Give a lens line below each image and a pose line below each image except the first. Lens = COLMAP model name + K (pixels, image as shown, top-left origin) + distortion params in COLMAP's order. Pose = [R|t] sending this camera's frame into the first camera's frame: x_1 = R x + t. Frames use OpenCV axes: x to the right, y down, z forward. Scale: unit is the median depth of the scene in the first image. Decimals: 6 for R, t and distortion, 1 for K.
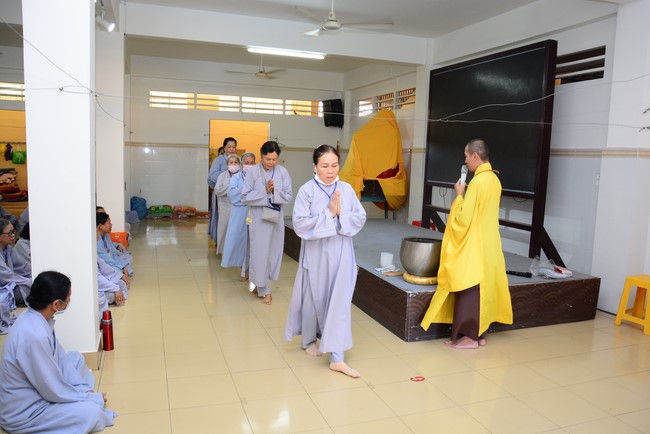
lens RADIAL K [[512.4, 0, 325.0], [0, 512.4, 217.0], [0, 0, 1]] dist [-0.095166, 0.004219]
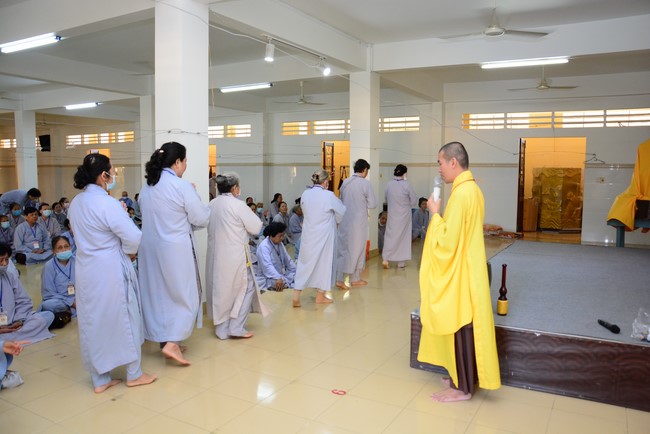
lens RADIAL K [[512.4, 0, 325.0], [0, 512.4, 217.0], [0, 0, 1]] dist [-0.095166, 0.004219]
pose [[0.648711, 0.038361, -0.760068, 0.501266], [-0.073290, 0.997236, -0.012221, -0.002784], [0.757498, 0.063633, 0.649729, 0.178169]]
